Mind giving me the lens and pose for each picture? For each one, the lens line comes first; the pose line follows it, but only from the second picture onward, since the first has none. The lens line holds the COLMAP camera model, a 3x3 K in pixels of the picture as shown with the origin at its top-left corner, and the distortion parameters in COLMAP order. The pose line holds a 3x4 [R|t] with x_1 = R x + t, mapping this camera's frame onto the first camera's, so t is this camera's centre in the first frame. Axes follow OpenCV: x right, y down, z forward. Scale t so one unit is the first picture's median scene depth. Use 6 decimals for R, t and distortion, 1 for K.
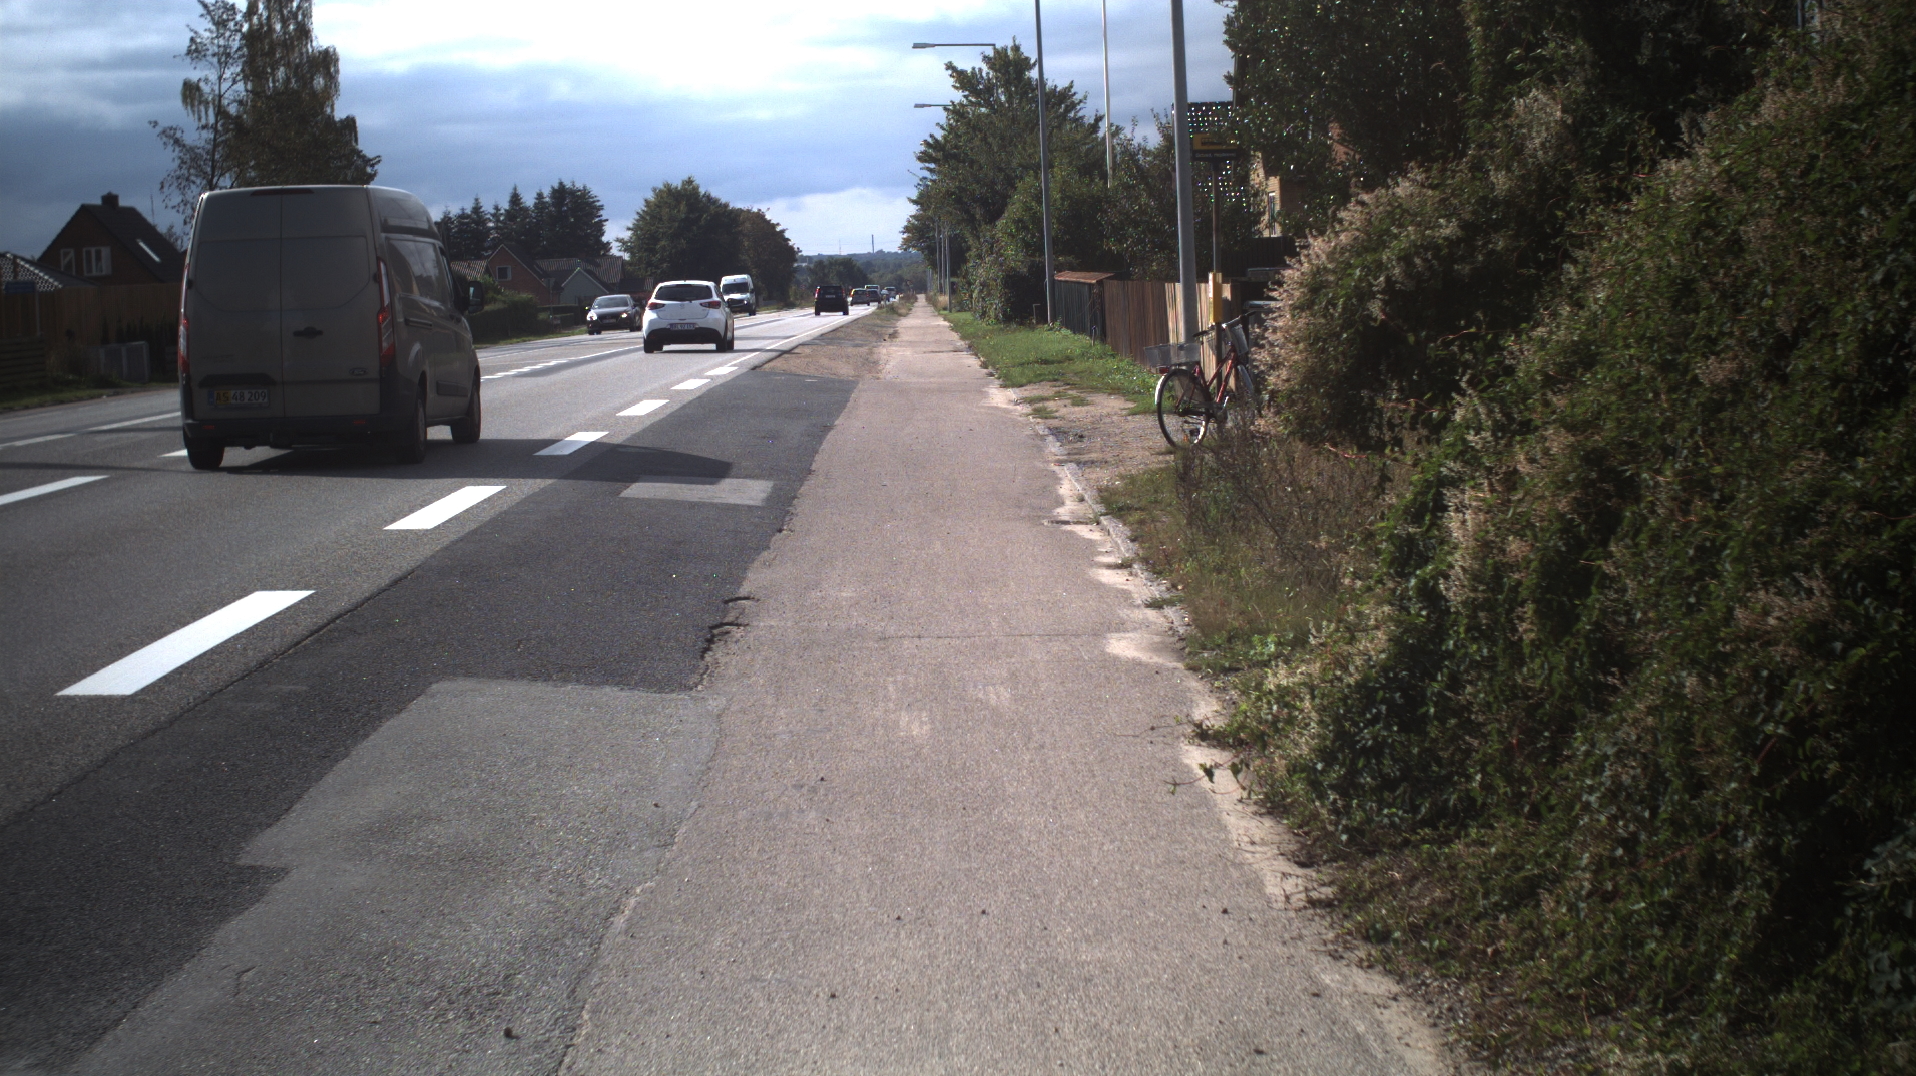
lens RADIAL K [[3250.6, 0, 958.0], [0, 3250.6, 538.0], [0, 0, 1]] dist [-0.234575, -0.021401]
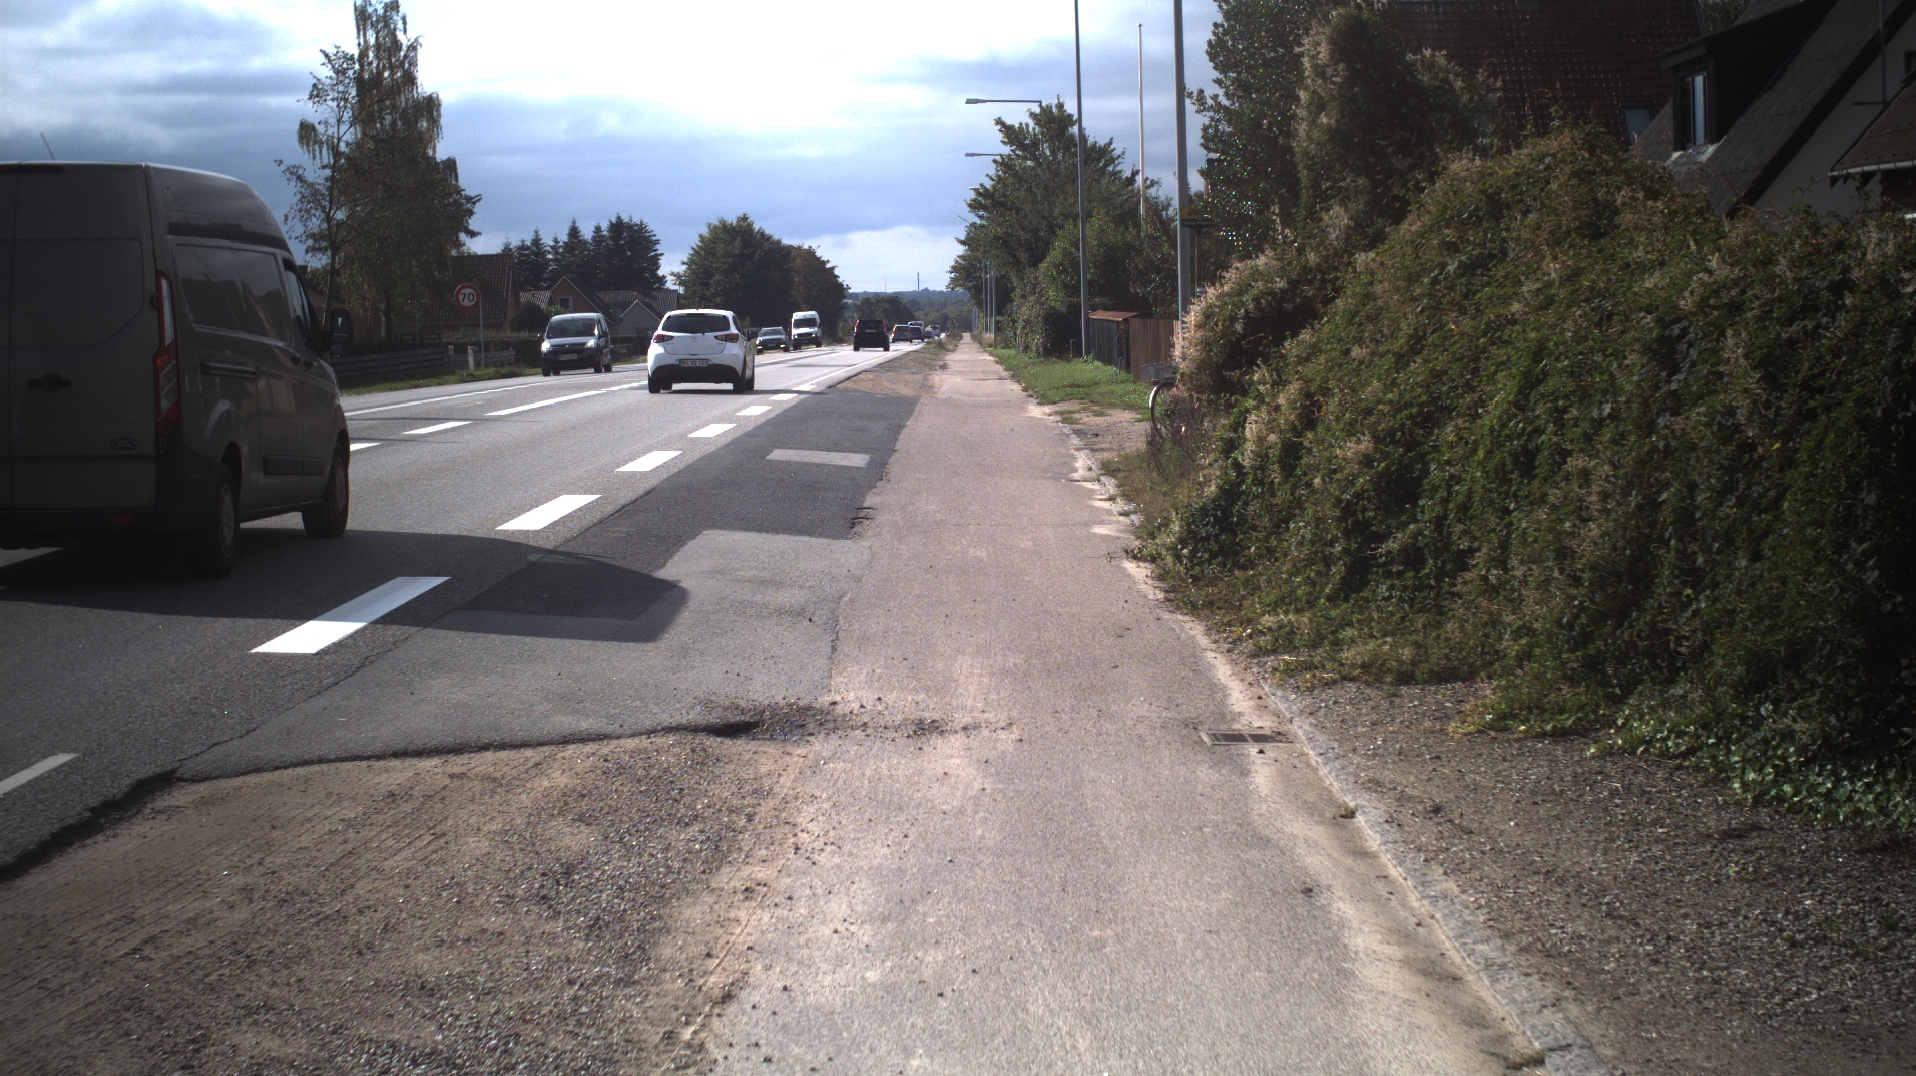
lens RADIAL K [[3250.6, 0, 958.0], [0, 3250.6, 538.0], [0, 0, 1]] dist [-0.234575, -0.021401]
pose [[0.999739, 0.019167, -0.012442, -0.000250], [-0.019316, 0.999742, -0.011964, 0.008321], [0.012210, 0.012202, 0.999851, -0.094564]]
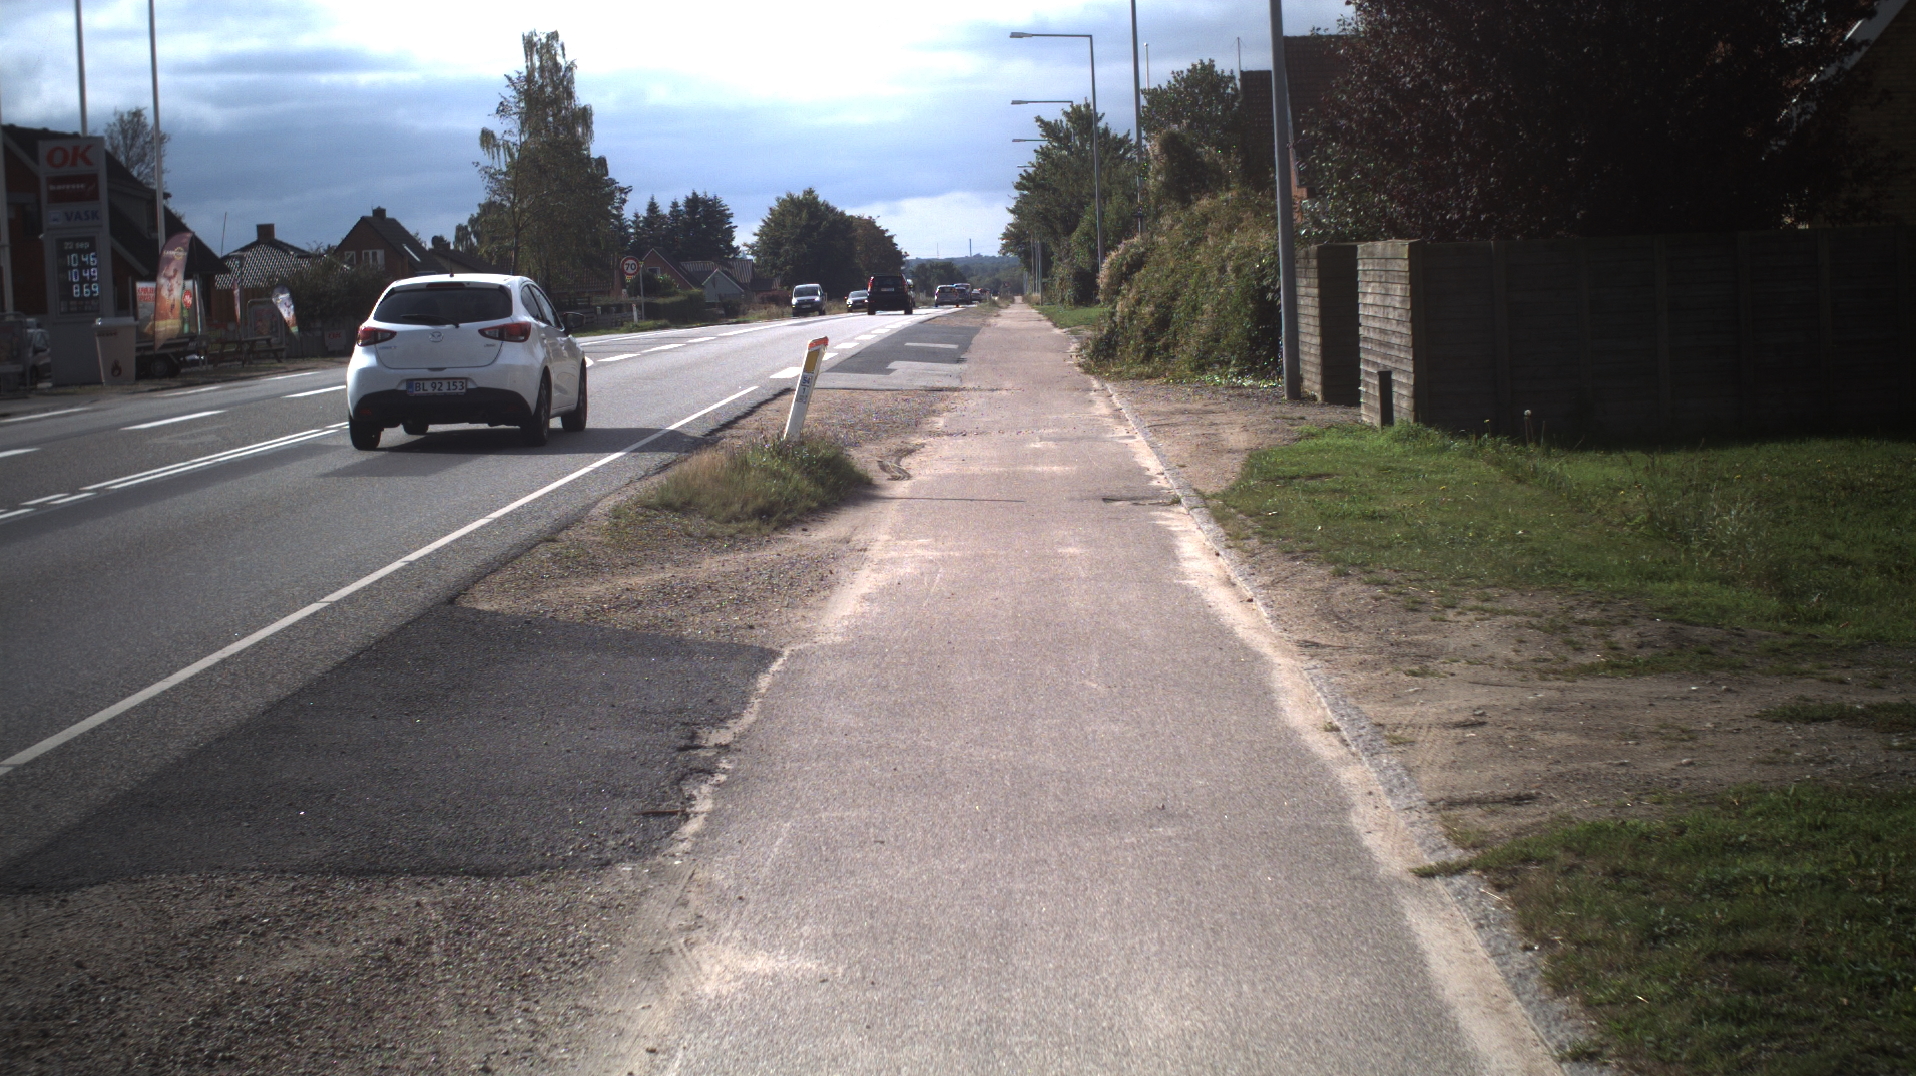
lens RADIAL K [[3250.6, 0, 958.0], [0, 3250.6, 538.0], [0, 0, 1]] dist [-0.234575, -0.021401]
pose [[0.999554, 0.003734, -0.029635, 0.004728], [-0.003771, 0.999992, -0.001218, 0.033606], [0.029630, 0.001329, 0.999560, -0.379640]]
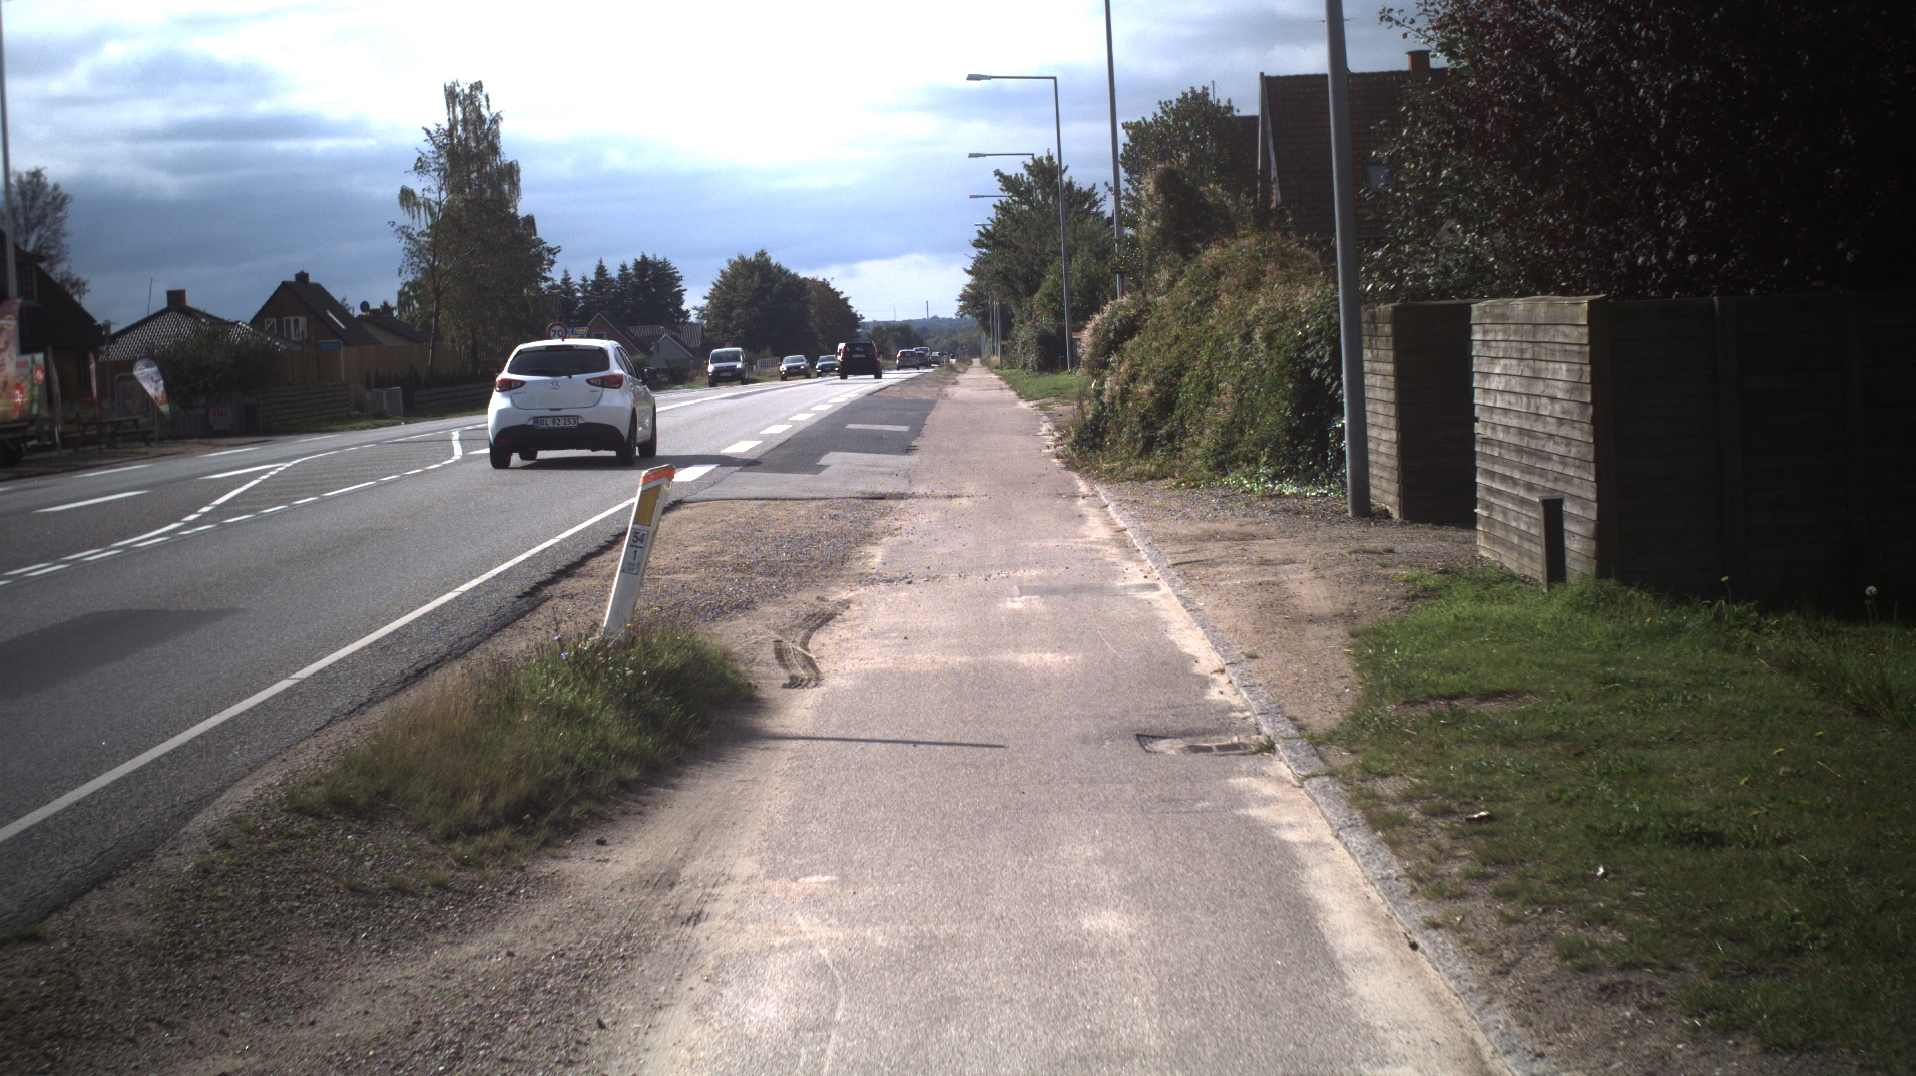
lens RADIAL K [[3250.6, 0, 958.0], [0, 3250.6, 538.0], [0, 0, 1]] dist [-0.234575, -0.021401]
pose [[0.999844, -0.004704, -0.017051, 0.003003], [0.004360, 0.999786, -0.020202, 0.024814], [0.017143, 0.020125, 0.999650, -0.284804]]
